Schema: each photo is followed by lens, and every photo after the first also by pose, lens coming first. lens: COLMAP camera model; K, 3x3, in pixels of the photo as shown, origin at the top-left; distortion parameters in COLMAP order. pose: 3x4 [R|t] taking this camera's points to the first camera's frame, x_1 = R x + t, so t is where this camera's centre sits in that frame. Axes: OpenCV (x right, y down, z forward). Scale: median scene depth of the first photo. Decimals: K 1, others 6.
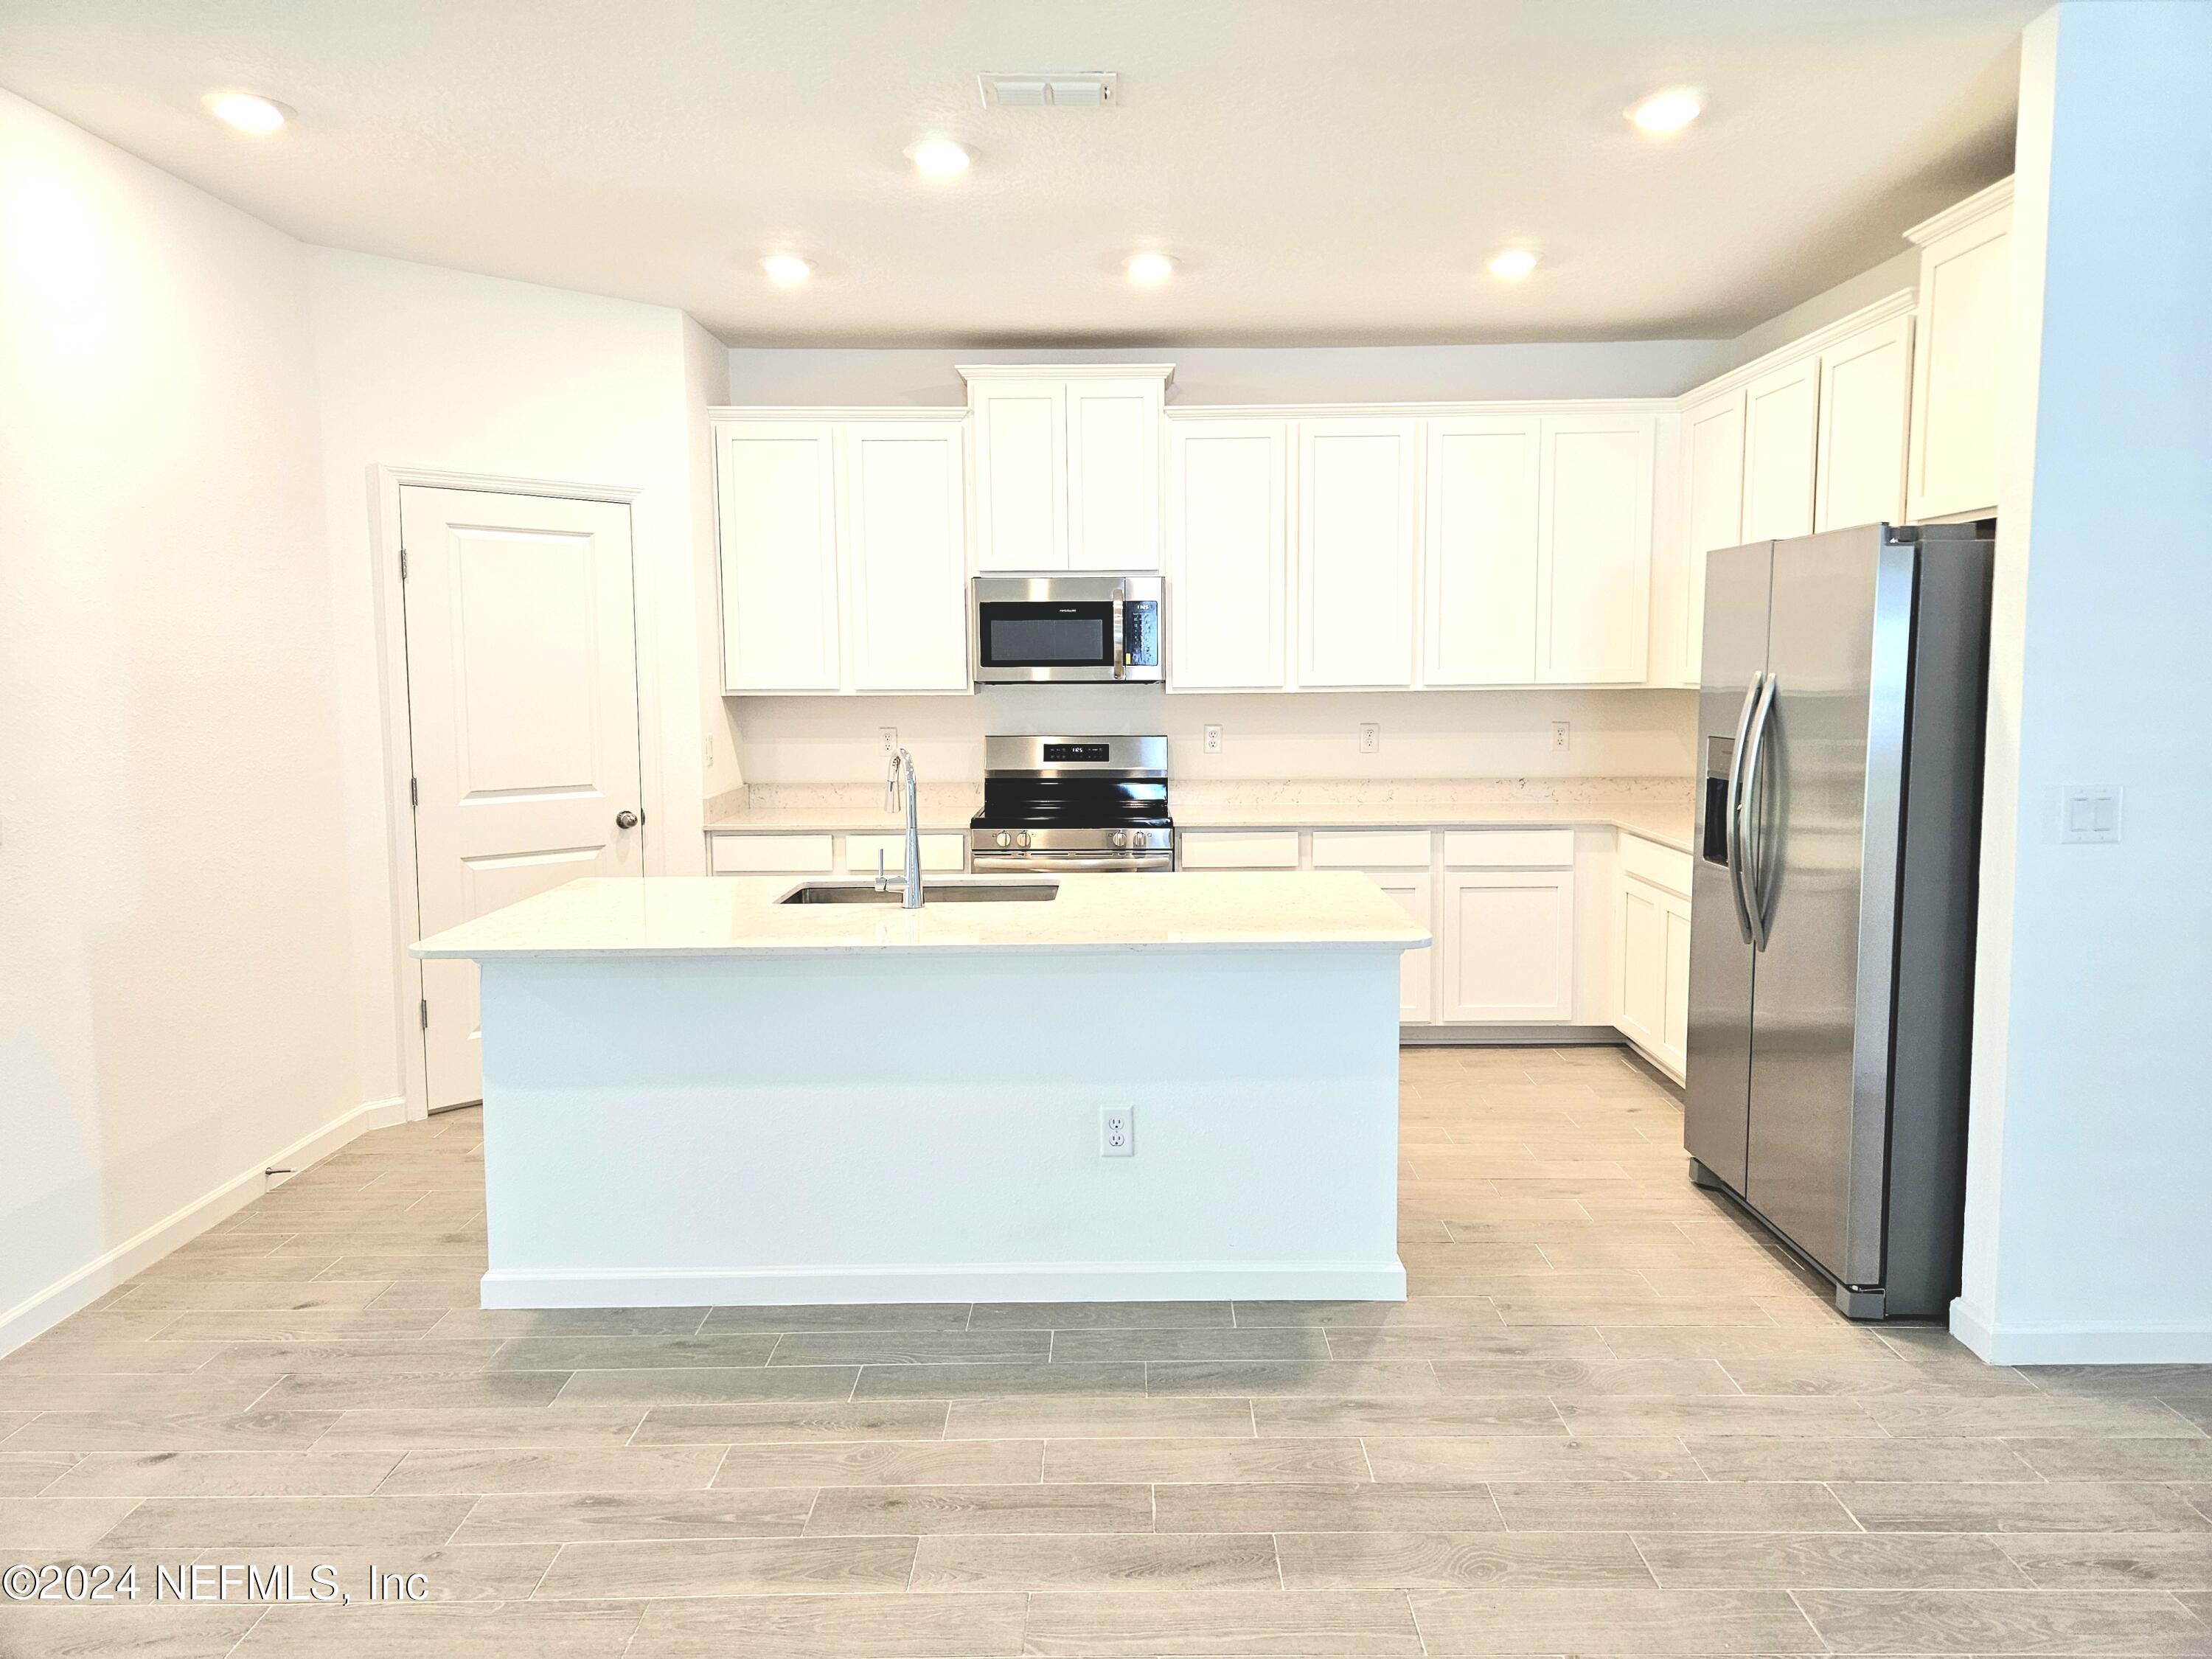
lens RADIAL K [[1503.7, 0, 1117.5], [0, 1503.7, 828.0], [0, 0, 1]] dist [0.040632, -0.025715]
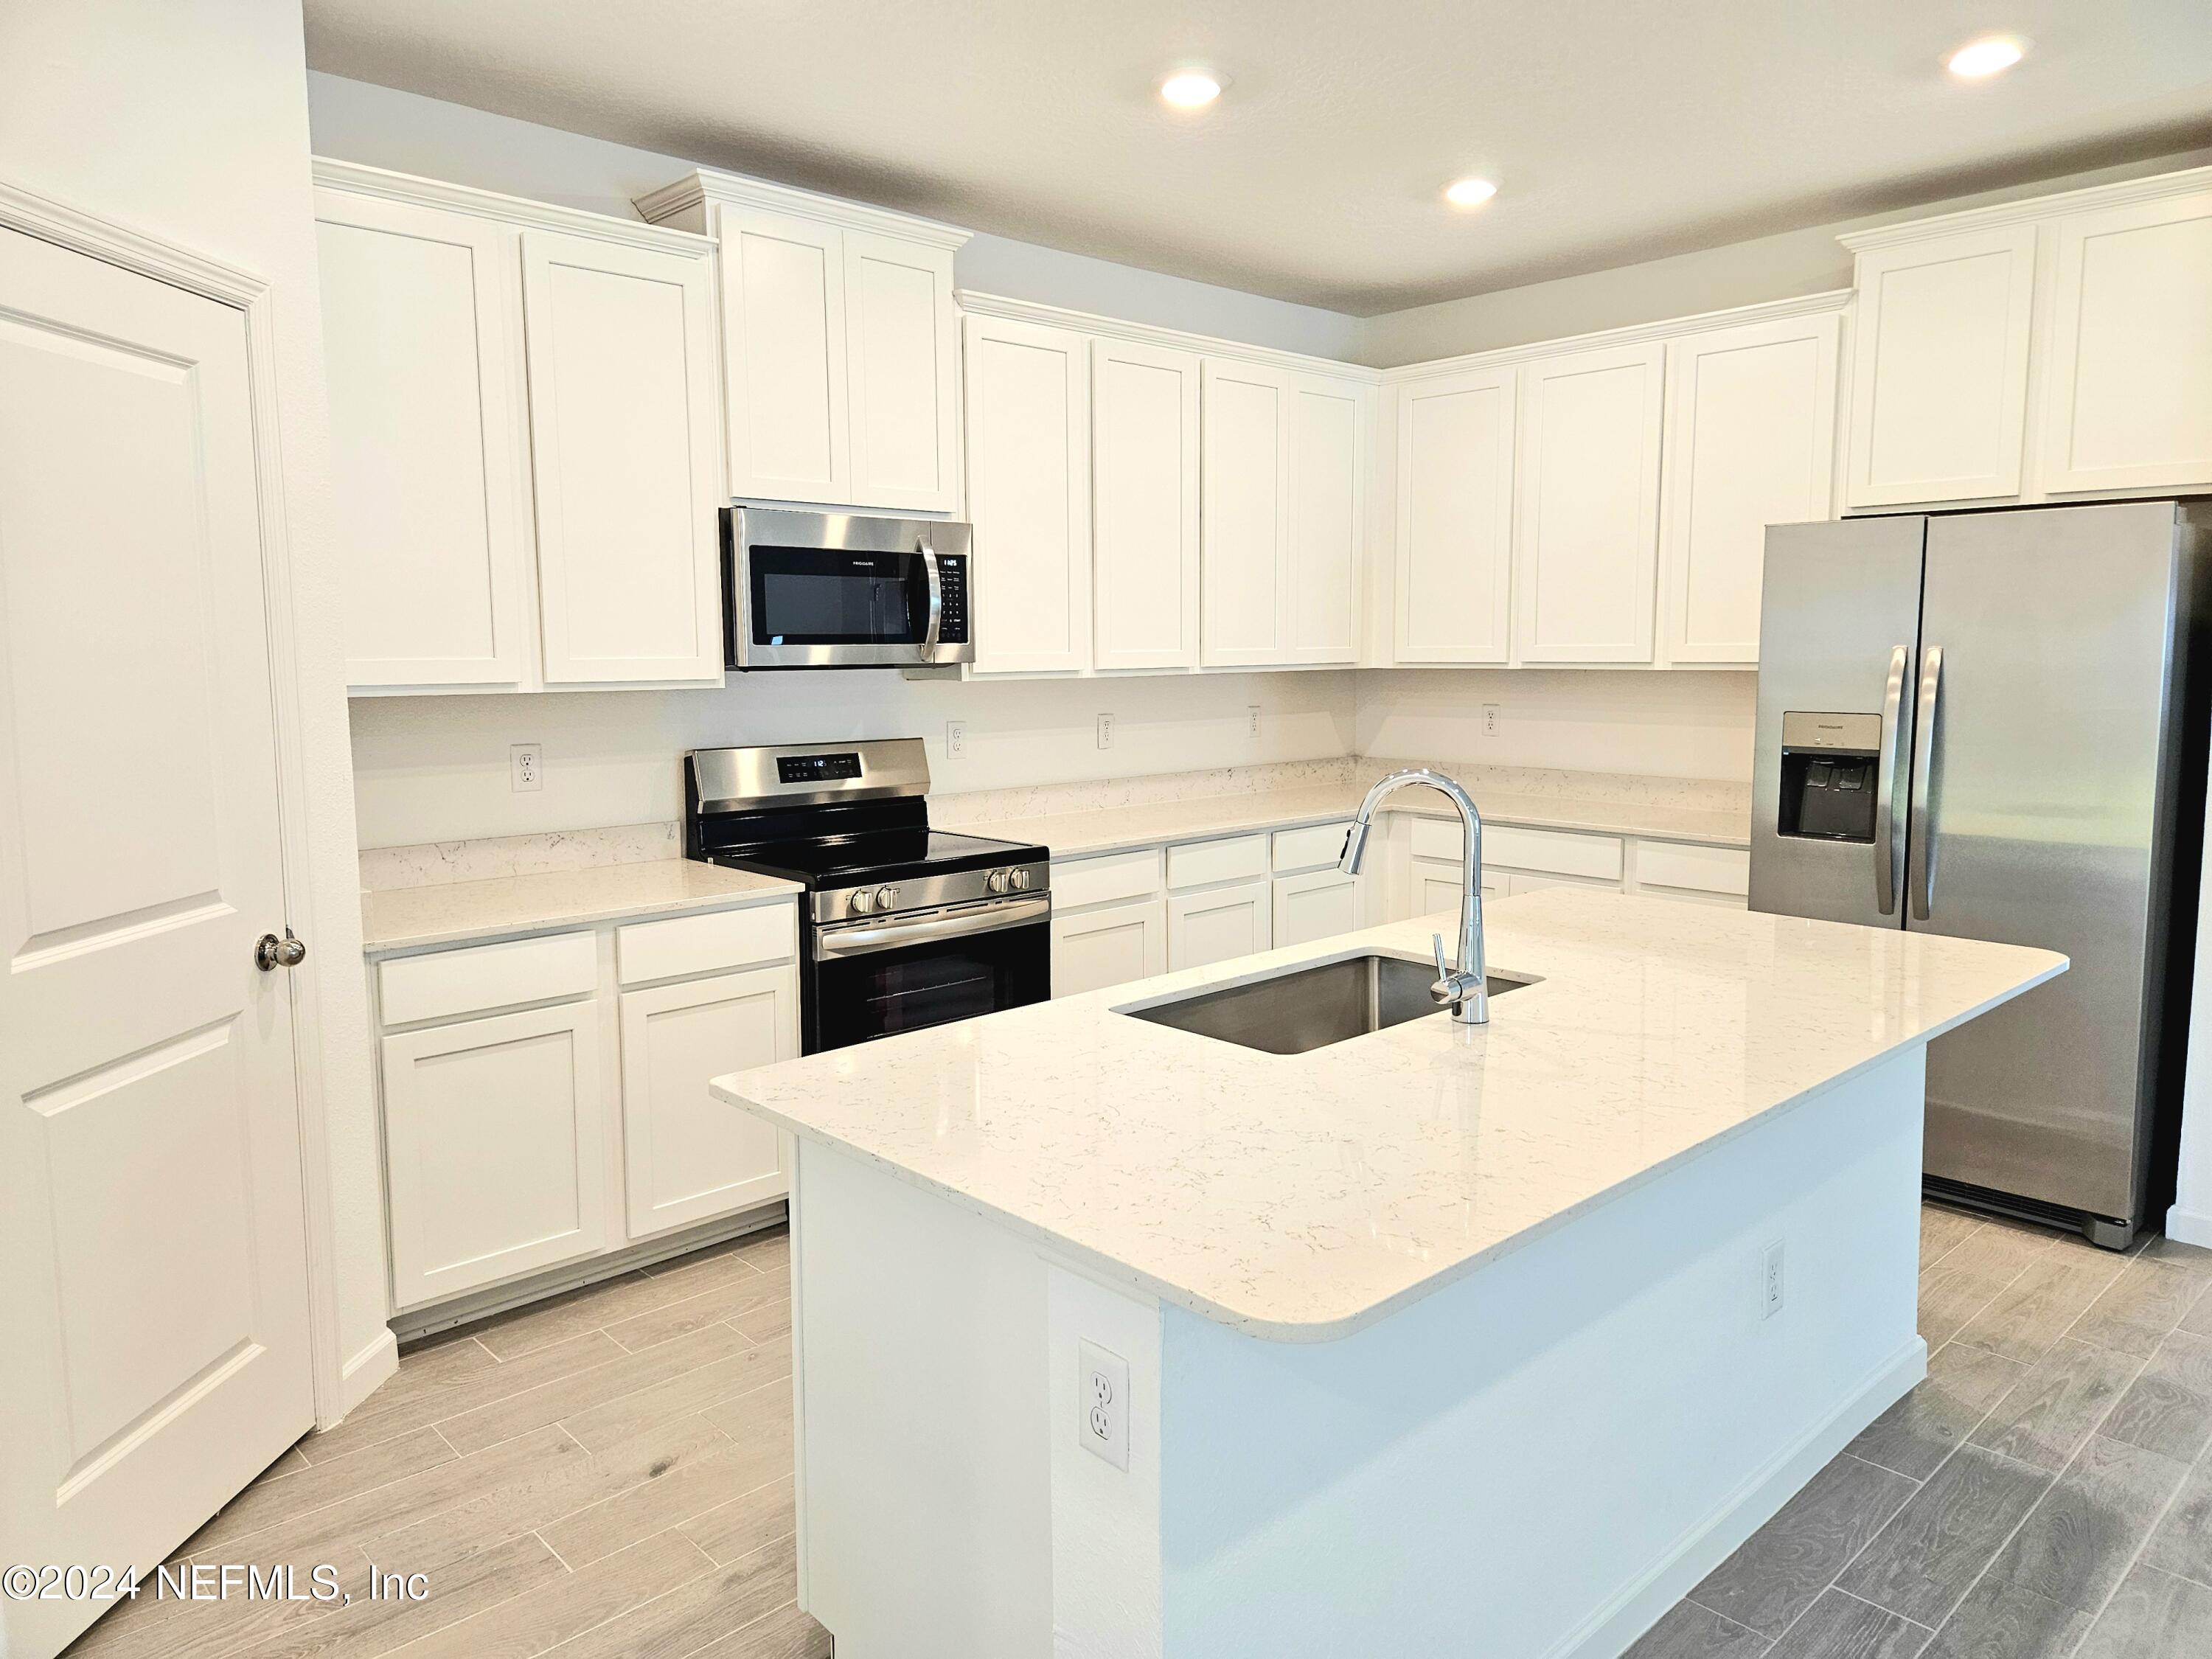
lens RADIAL K [[1503.7, 0, 1110.6], [0, 1503.7, 813.6], [0, 0, 1]] dist [0.040632, -0.025715]
pose [[0.719176, -0.077472, 0.690496, -0.441921], [0.078165, 0.996477, 0.030390, -0.041789], [-0.690417, 0.032117, 0.722698, 0.423378]]
